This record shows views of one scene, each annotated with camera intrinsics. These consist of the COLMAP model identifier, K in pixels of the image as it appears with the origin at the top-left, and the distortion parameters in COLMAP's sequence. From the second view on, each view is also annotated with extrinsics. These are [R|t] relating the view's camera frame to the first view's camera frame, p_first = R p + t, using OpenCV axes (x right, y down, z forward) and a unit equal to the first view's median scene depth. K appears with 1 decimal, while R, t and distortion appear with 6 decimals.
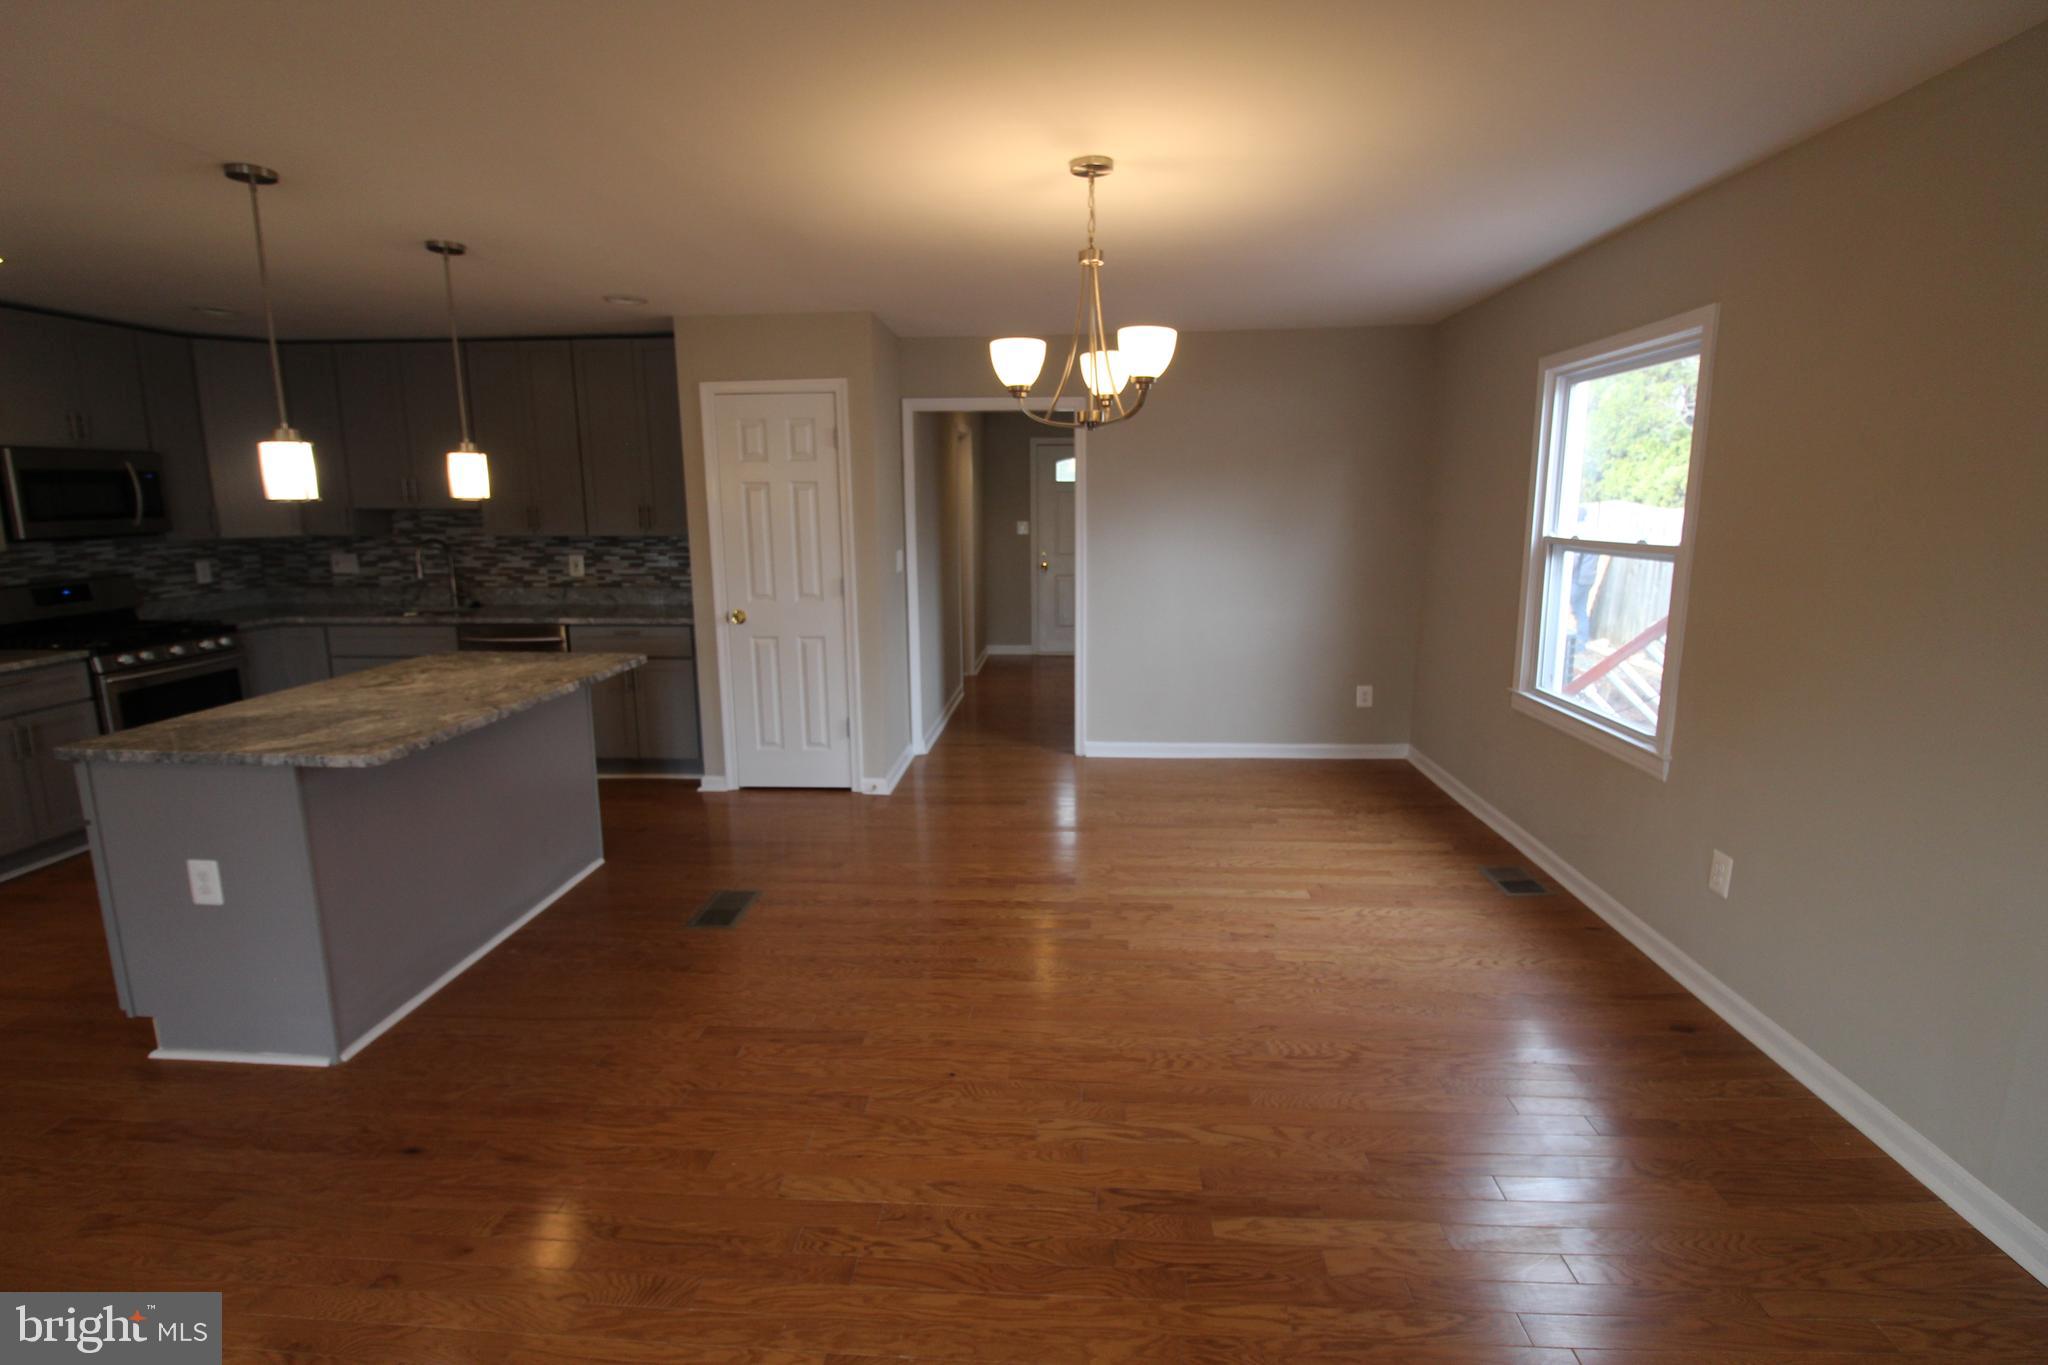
lens RADIAL K [[946.8, 0, 1025.1], [0, 946.8, 667.7], [0, 0, 1]] dist [-0.006100, -0.008851]
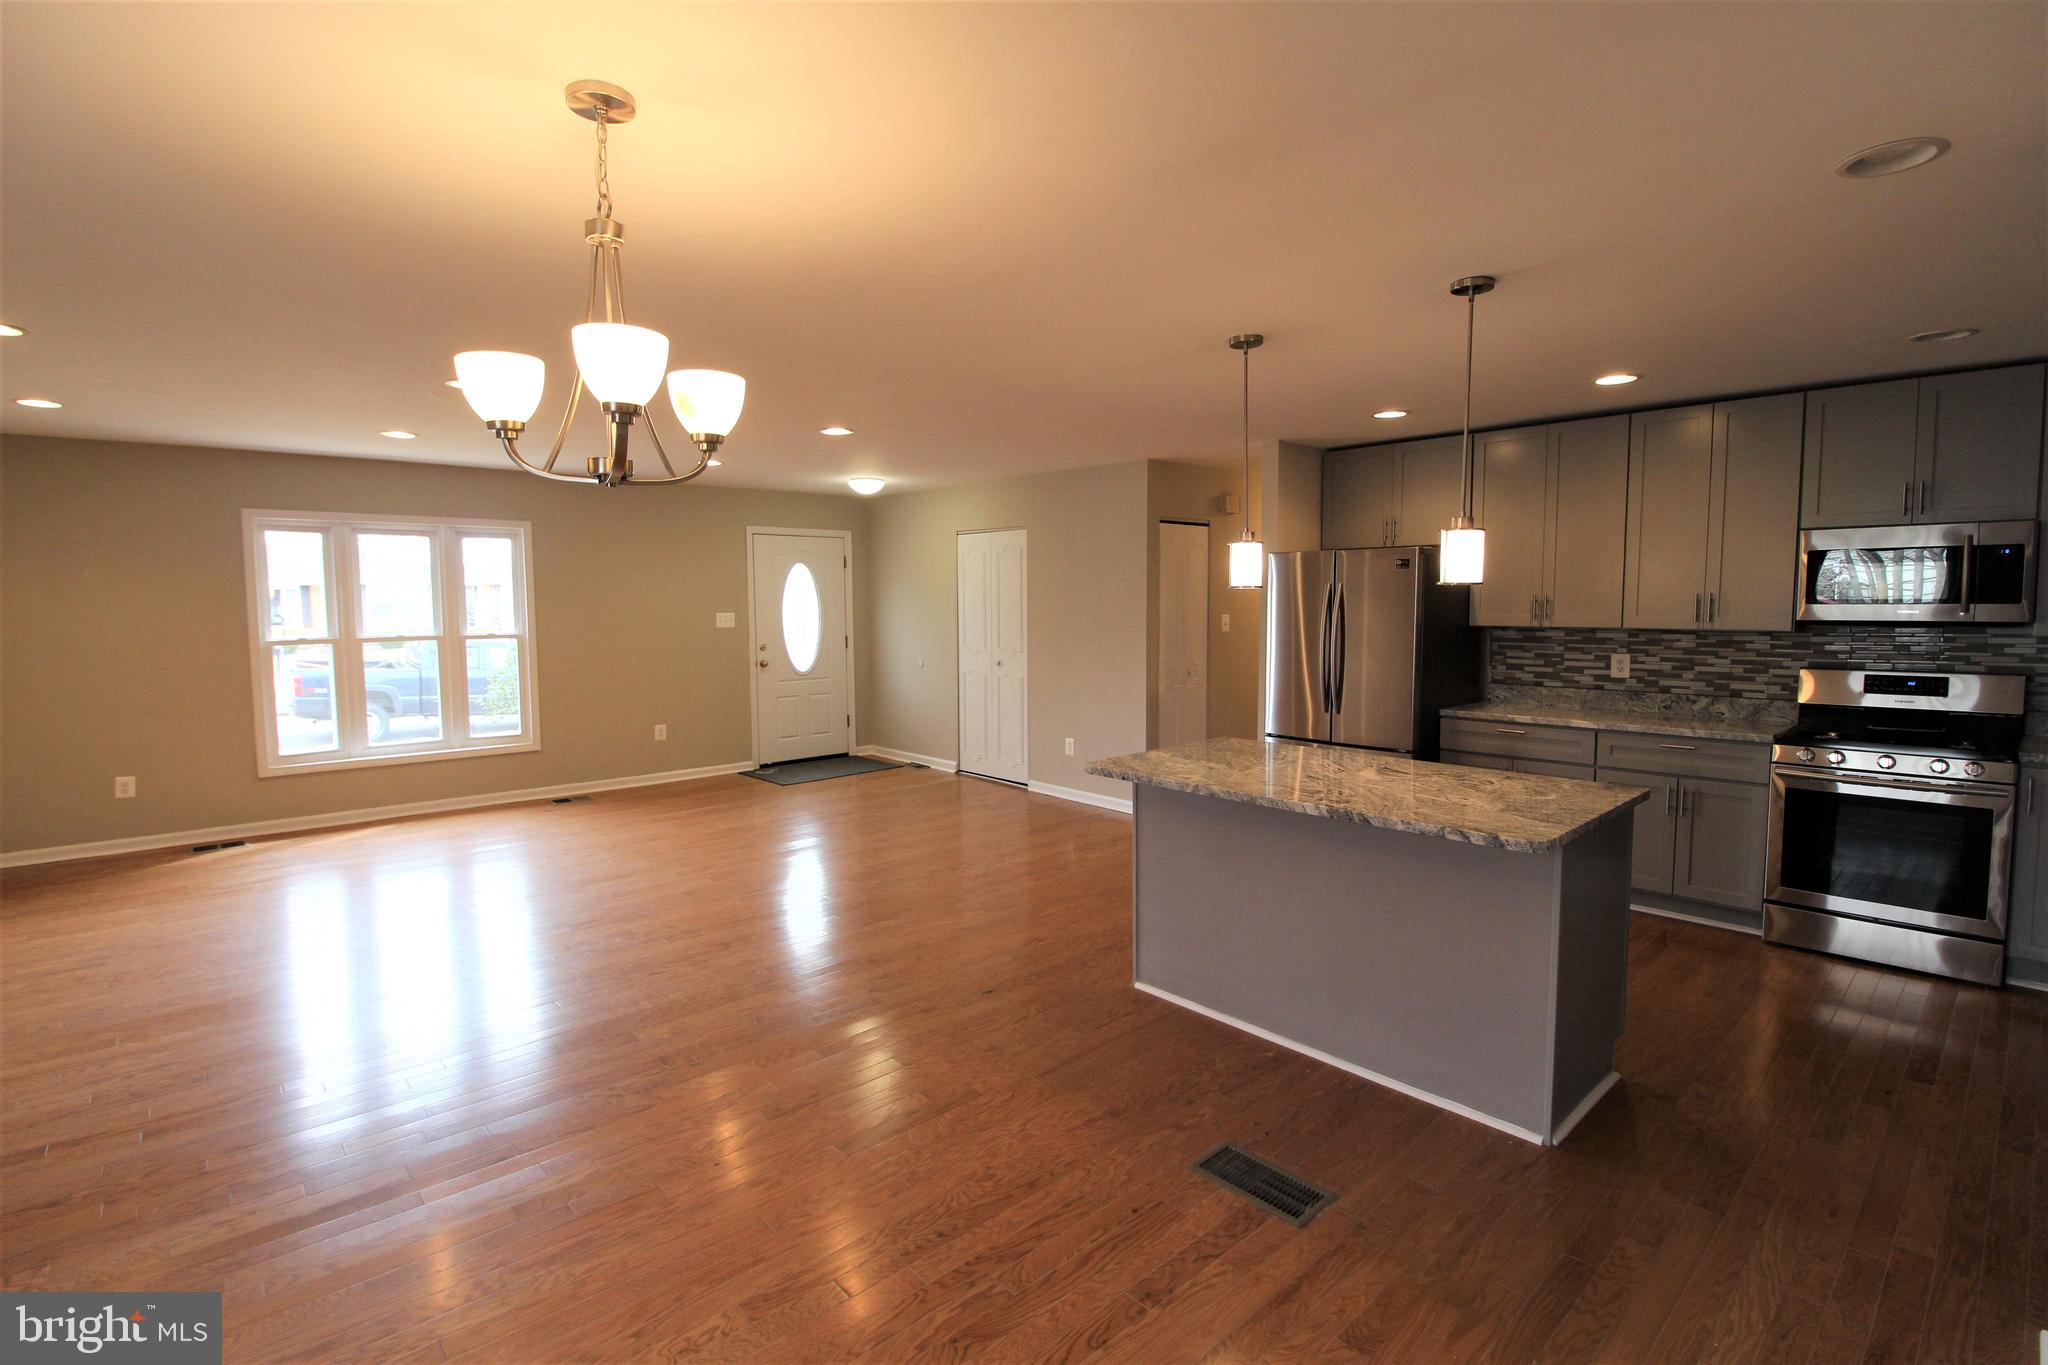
lens RADIAL K [[946.8, 0, 1026.9], [0, 946.8, 688.9], [0, 0, 1]] dist [-0.006100, -0.008851]
pose [[-0.696130, 0.078772, -0.713581, 0.223007], [-0.117241, 0.968145, 0.221246, -0.189482], [0.708278, 0.237677, -0.664719, 1.080997]]
